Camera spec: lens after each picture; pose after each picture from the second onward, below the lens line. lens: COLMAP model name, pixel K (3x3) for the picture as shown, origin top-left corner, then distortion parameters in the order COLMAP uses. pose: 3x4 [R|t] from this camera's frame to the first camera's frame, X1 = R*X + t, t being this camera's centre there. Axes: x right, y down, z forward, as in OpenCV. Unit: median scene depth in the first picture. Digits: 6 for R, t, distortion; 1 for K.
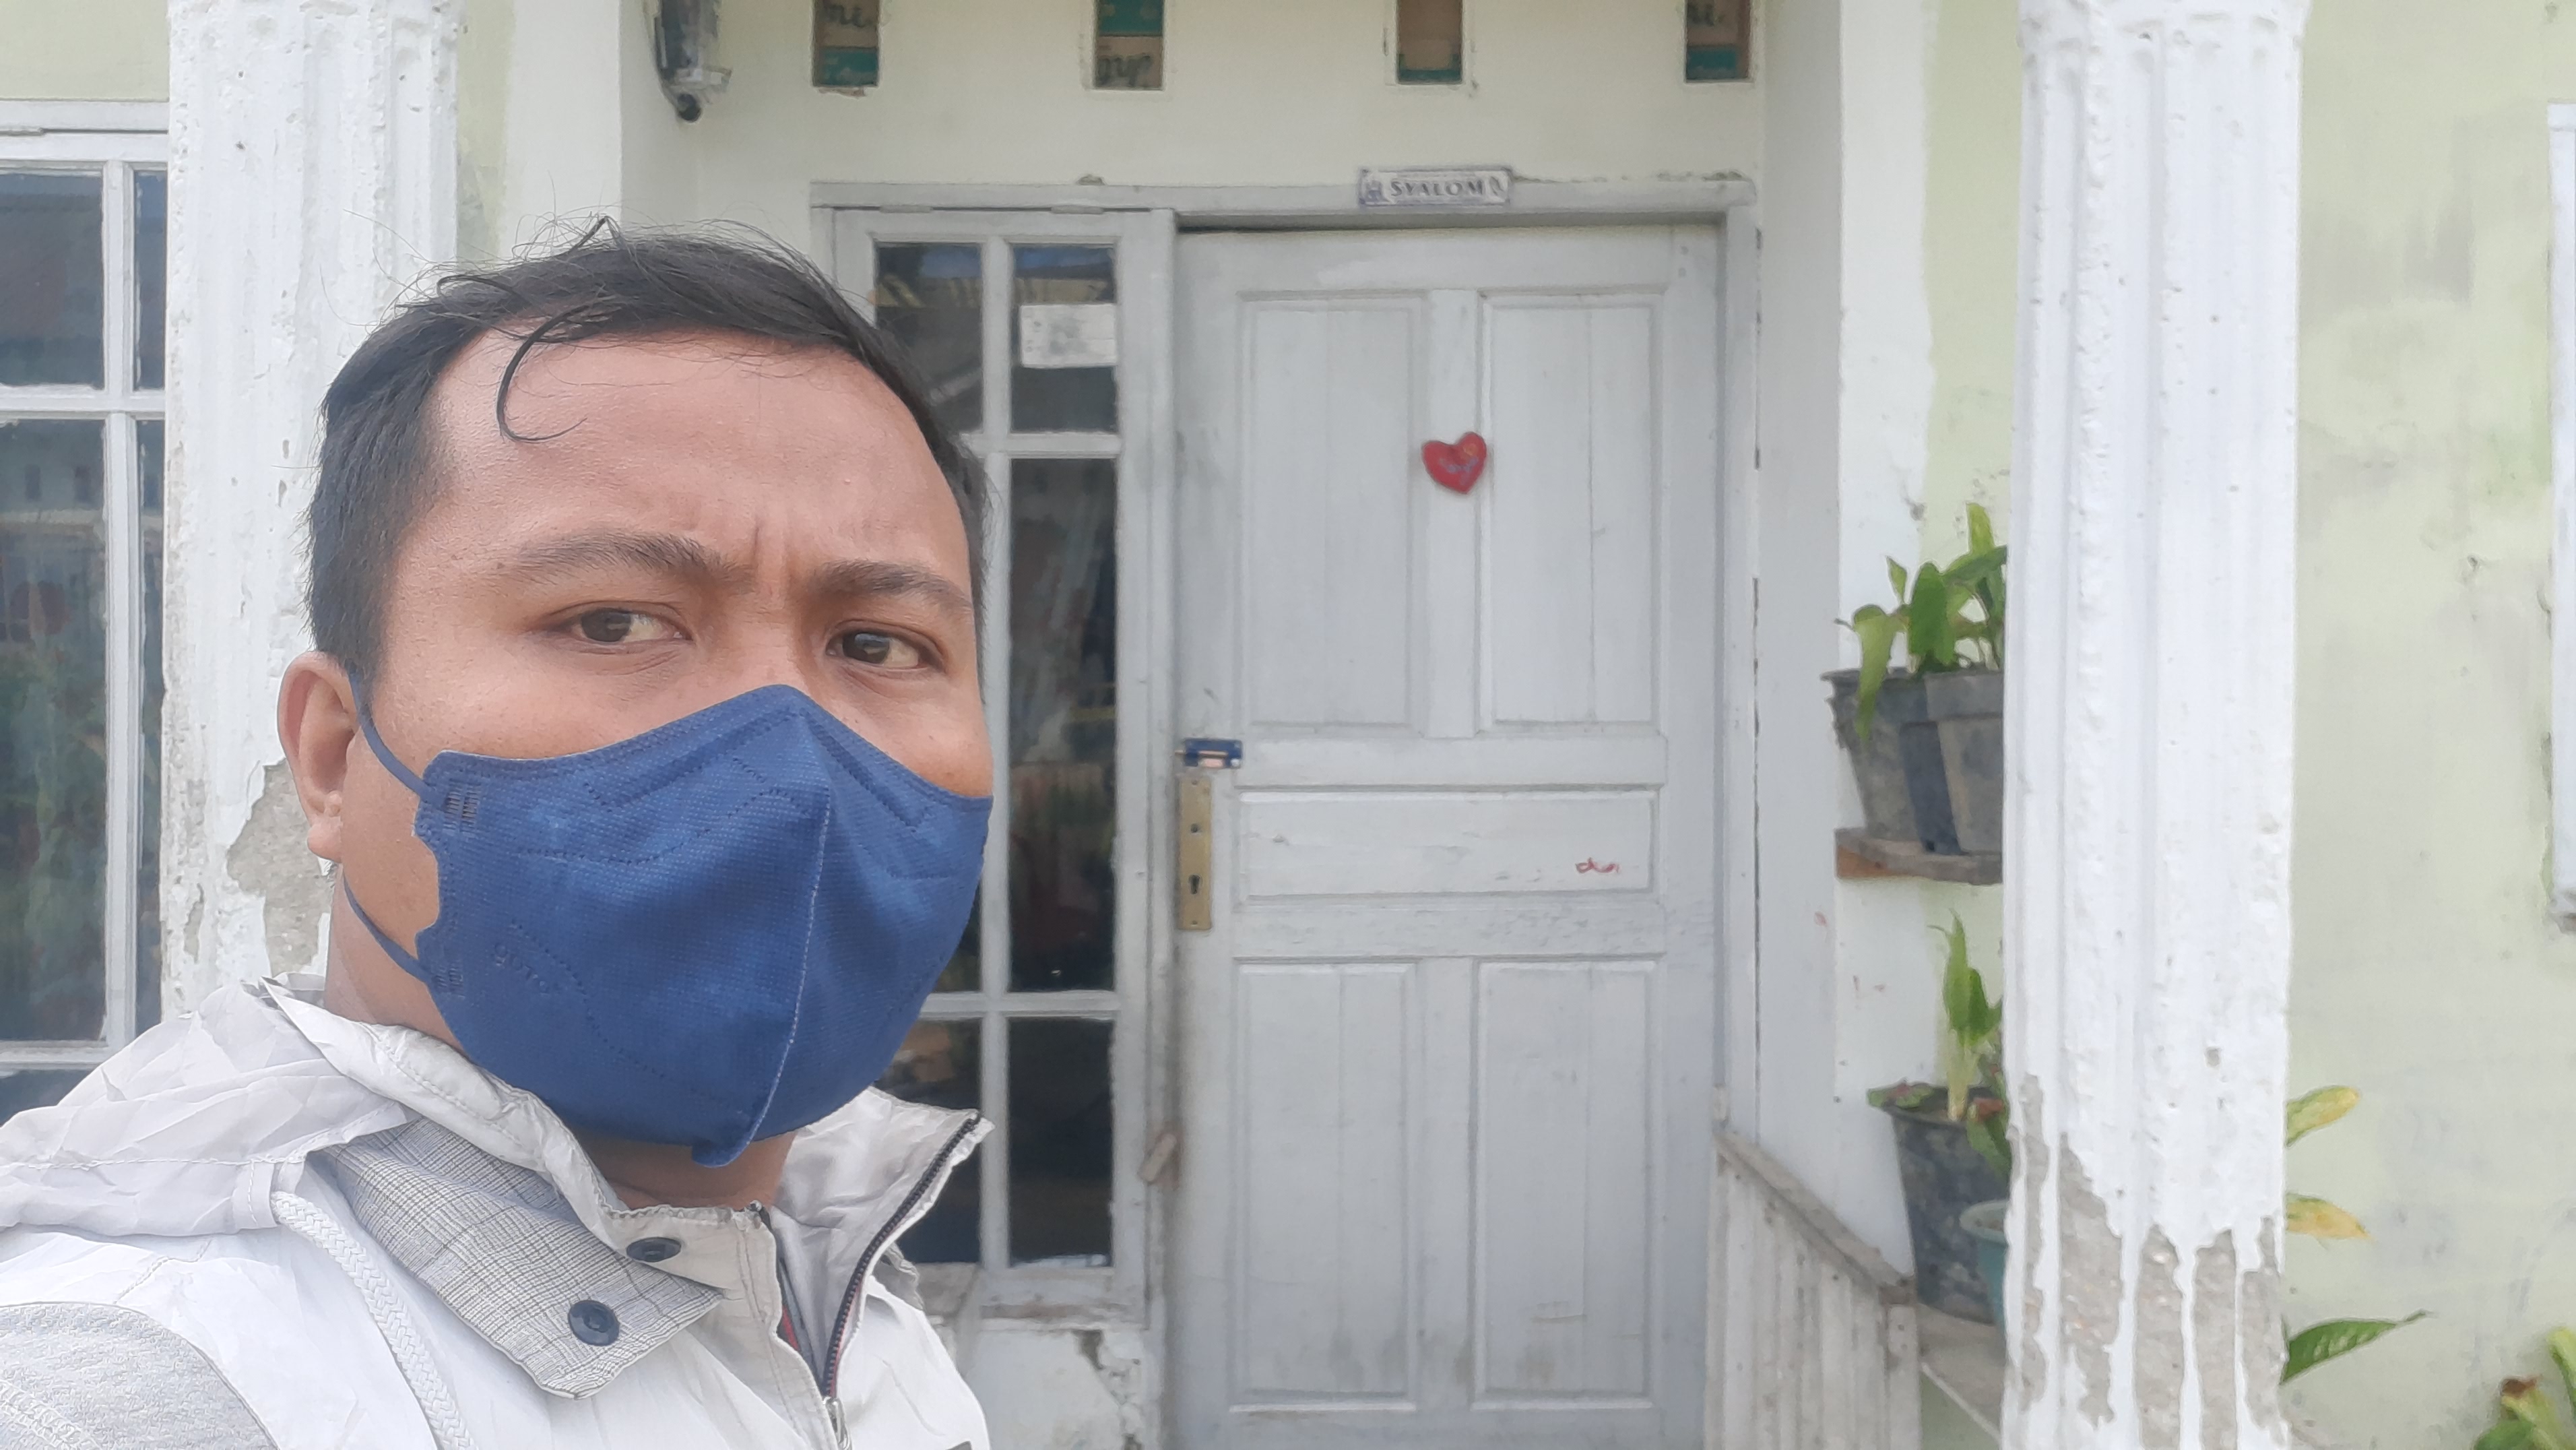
lens RADIAL K [[2271.8, 0, 1240.5], [0, 2271.8, 677.9], [0, 0, 1]] dist [0.061213, -0.095895]
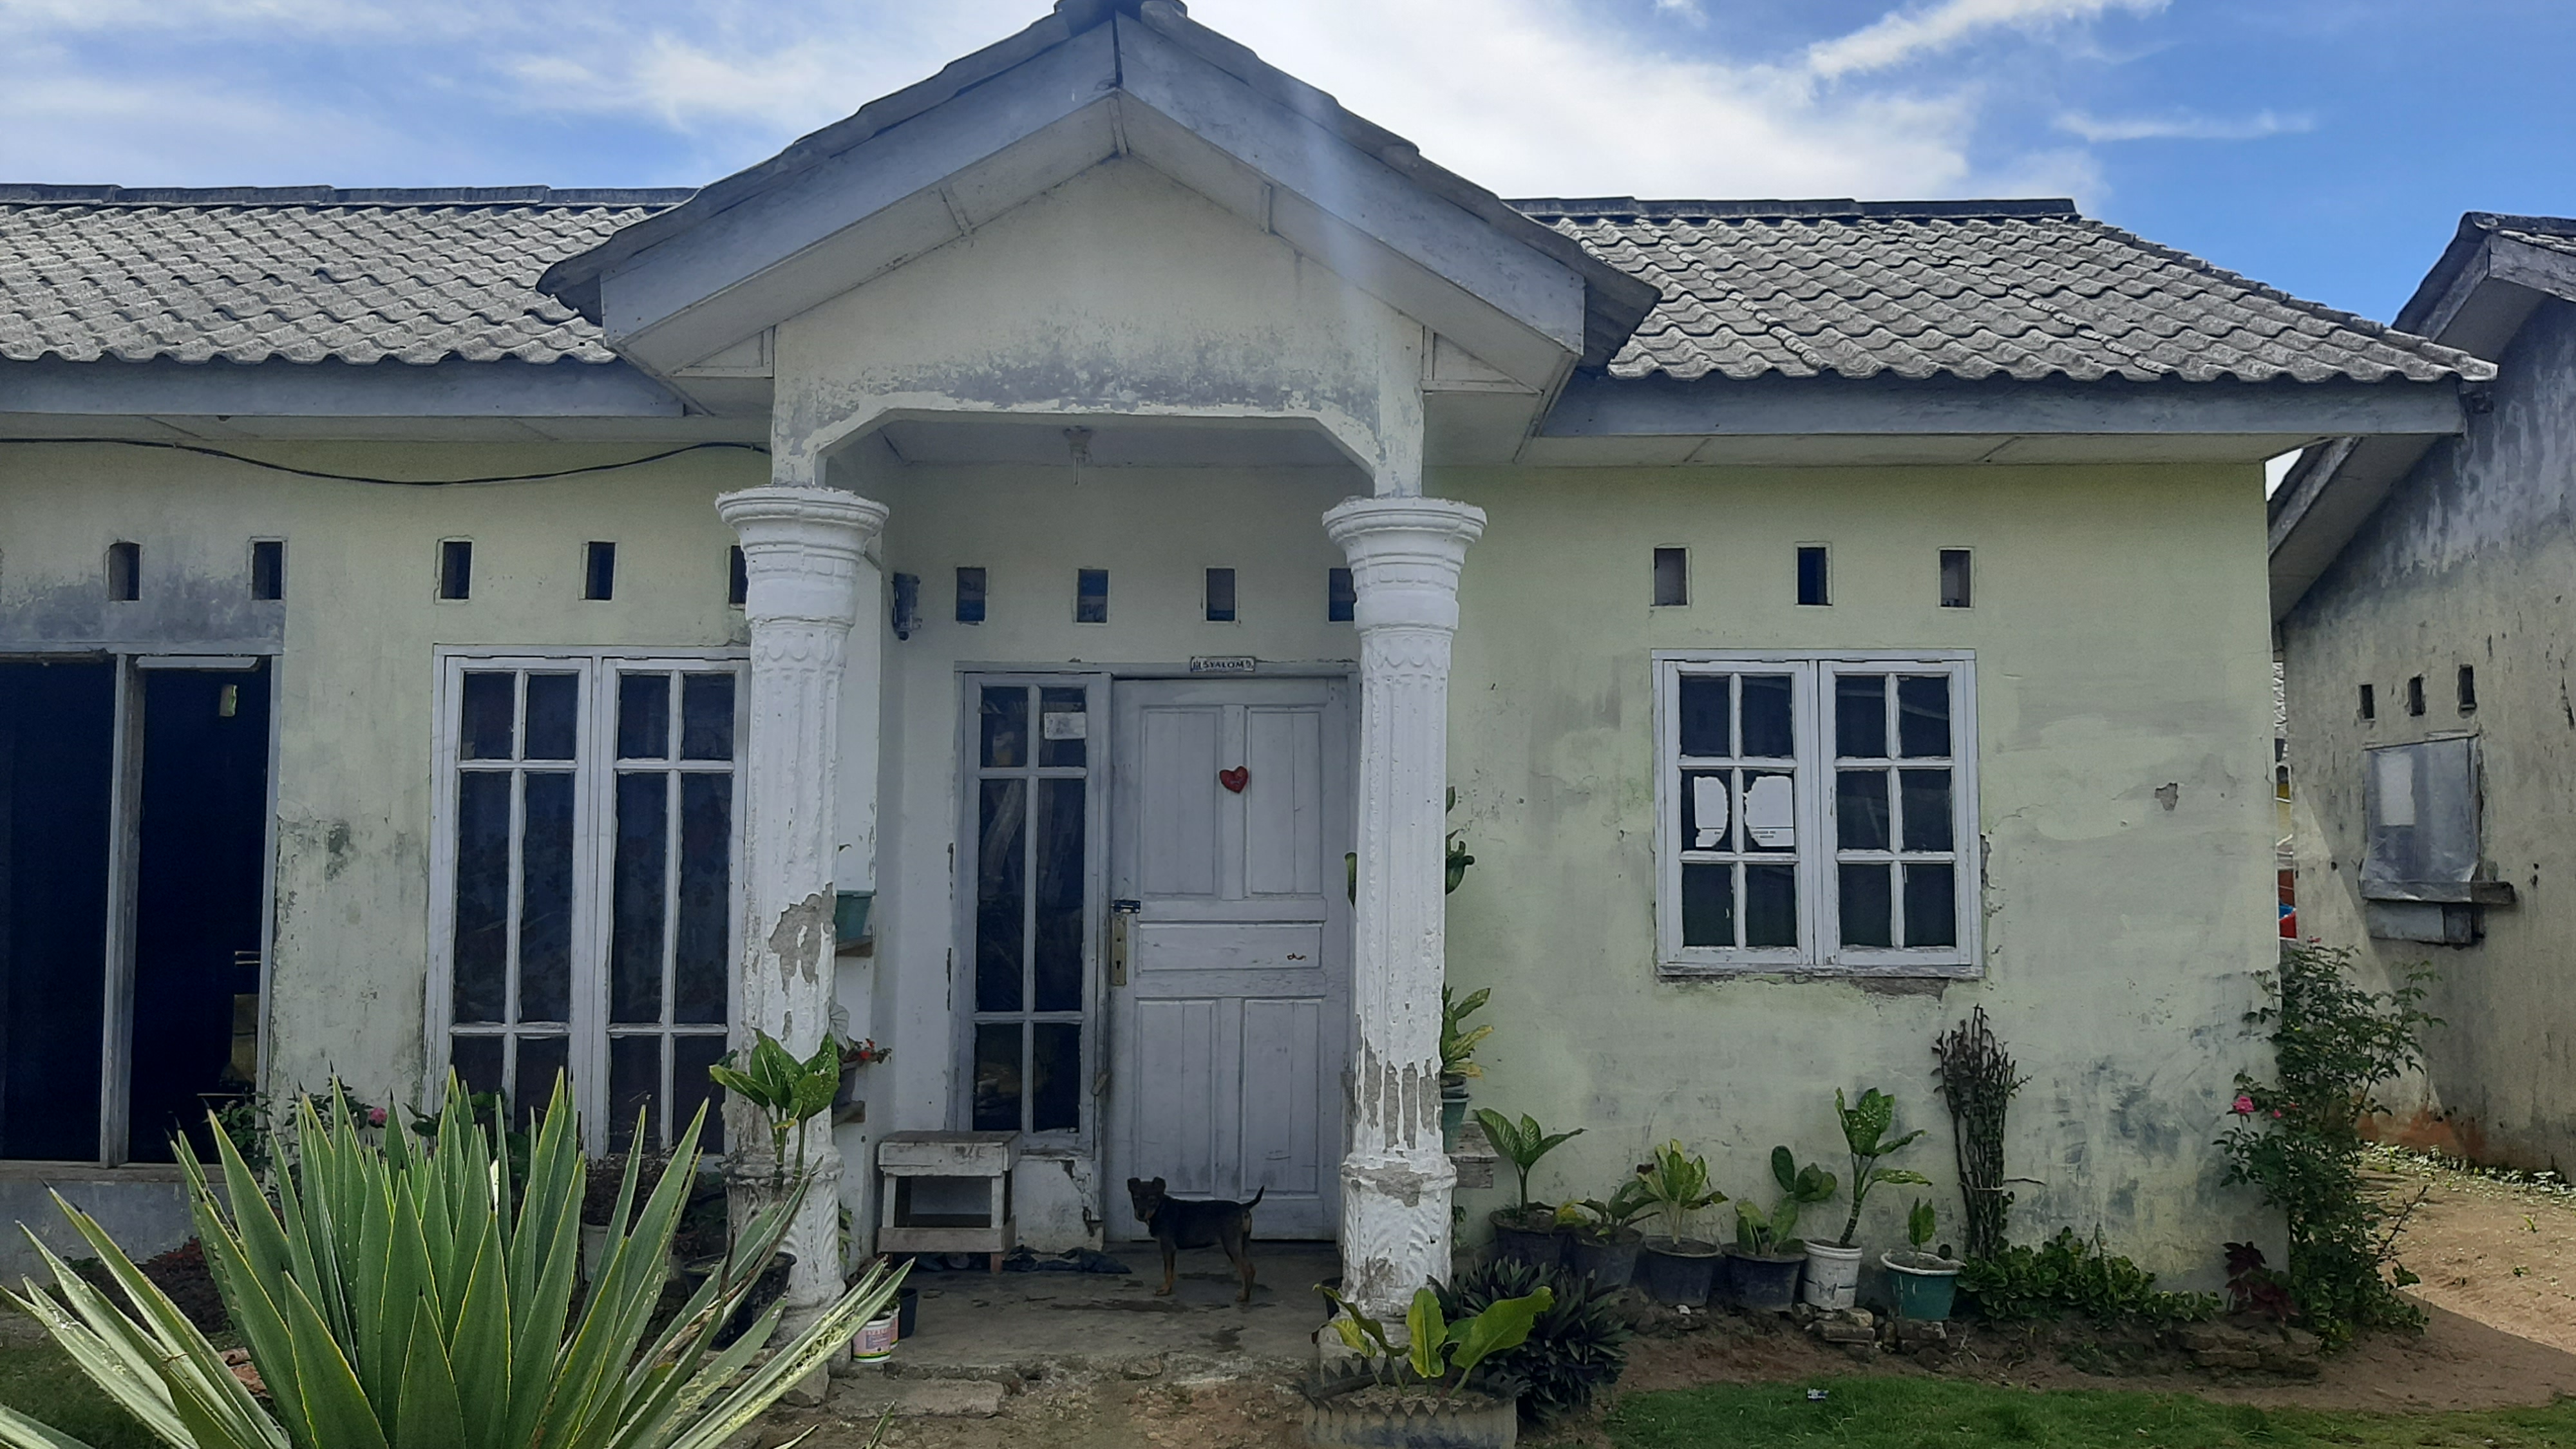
lens RADIAL K [[1937.8, 0, 1328.6], [0, 1937.8, 725.0], [0, 0, 1]] dist [0.061929, -0.101607]
pose [[0.999803, 0.005973, 0.018928, 0.154507], [-0.004881, 0.998349, -0.057237, -0.038764], [-0.019239, 0.057133, 0.998181, -0.969804]]
